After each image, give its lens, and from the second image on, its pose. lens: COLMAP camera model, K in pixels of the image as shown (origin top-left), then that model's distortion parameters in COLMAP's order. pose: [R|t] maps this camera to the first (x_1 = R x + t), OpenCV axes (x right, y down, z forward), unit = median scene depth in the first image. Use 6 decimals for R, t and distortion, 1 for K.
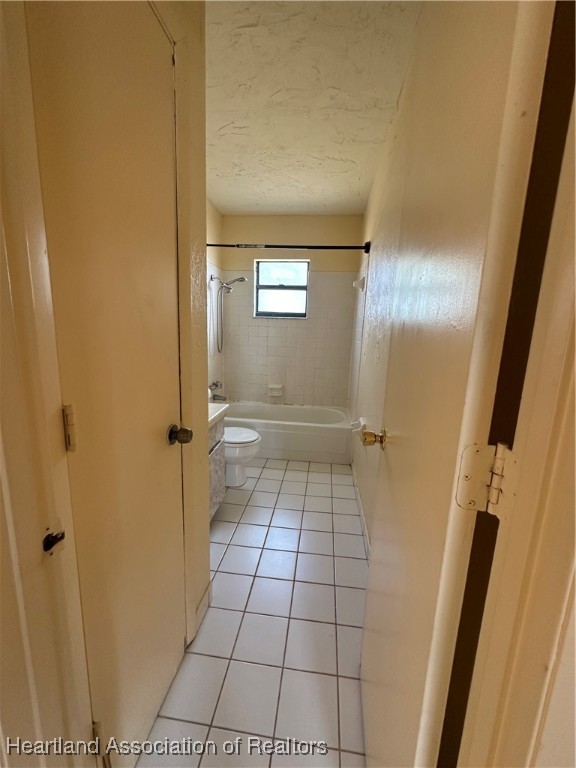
lens RADIAL K [[305.9, 0, 288.6], [0, 305.9, 382.2], [0, 0, 1]] dist [-0.005249, 0.001066]
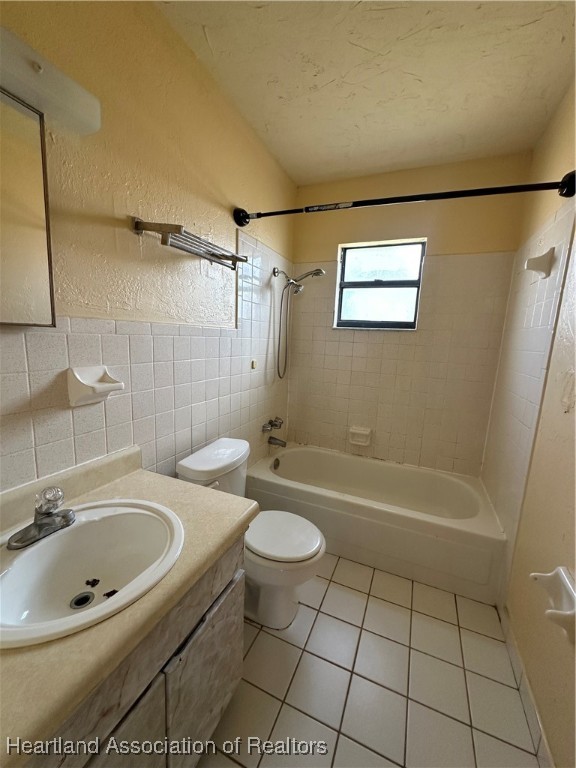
lens RADIAL K [[305.9, 0, 289.4], [0, 305.9, 384.3], [0, 0, 1]] dist [-0.005249, 0.001066]
pose [[0.958782, 0.052751, -0.279202, -0.010408], [-0.060397, 0.997996, -0.018847, -0.067917], [0.277648, 0.034934, 0.960047, 0.316225]]
